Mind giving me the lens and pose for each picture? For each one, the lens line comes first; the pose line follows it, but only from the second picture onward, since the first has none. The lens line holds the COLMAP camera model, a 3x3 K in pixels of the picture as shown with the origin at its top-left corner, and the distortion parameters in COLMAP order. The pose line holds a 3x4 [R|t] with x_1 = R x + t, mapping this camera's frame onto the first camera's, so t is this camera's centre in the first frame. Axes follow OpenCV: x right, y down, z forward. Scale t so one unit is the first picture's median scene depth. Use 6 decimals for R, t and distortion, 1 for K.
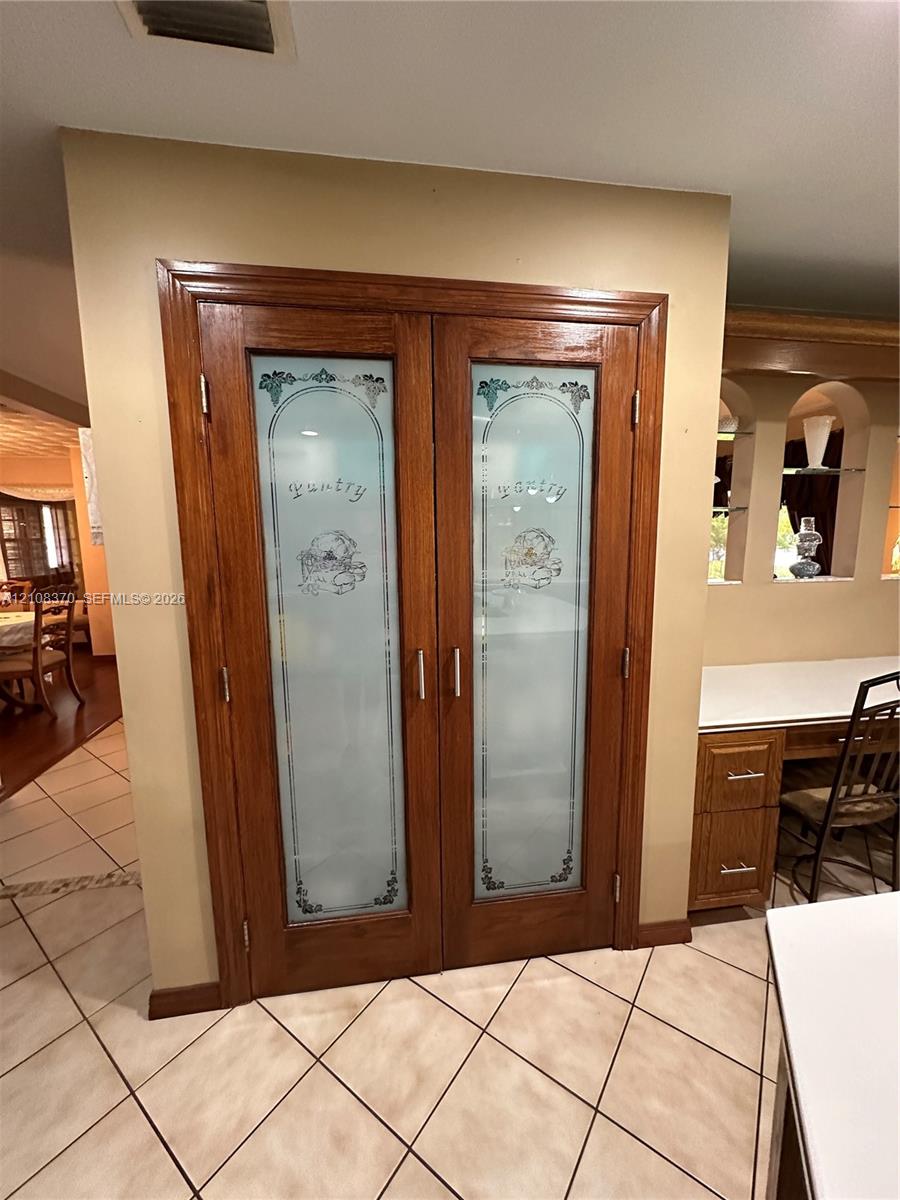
lens RADIAL K [[480.9, 0, 448.3], [0, 480.9, 599.8], [0, 0, 1]] dist [-0.004128, 0.001233]
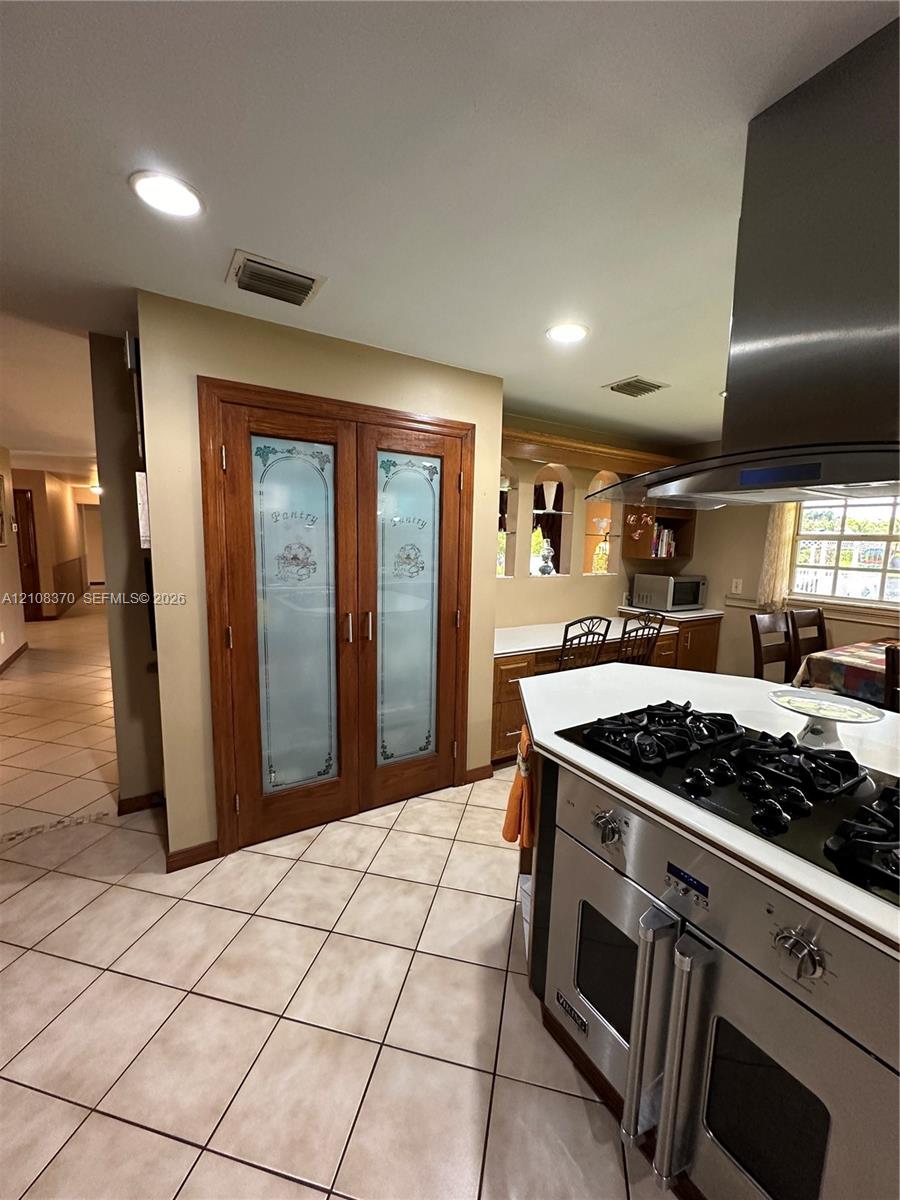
lens RADIAL K [[480.9, 0, 451.1], [0, 480.9, 597.9], [0, 0, 1]] dist [-0.004128, 0.001233]
pose [[0.917761, -0.017998, 0.396725, -0.382462], [0.022647, 0.999719, -0.007037, 0.066295], [-0.396487, 0.015443, 0.917911, -0.673998]]
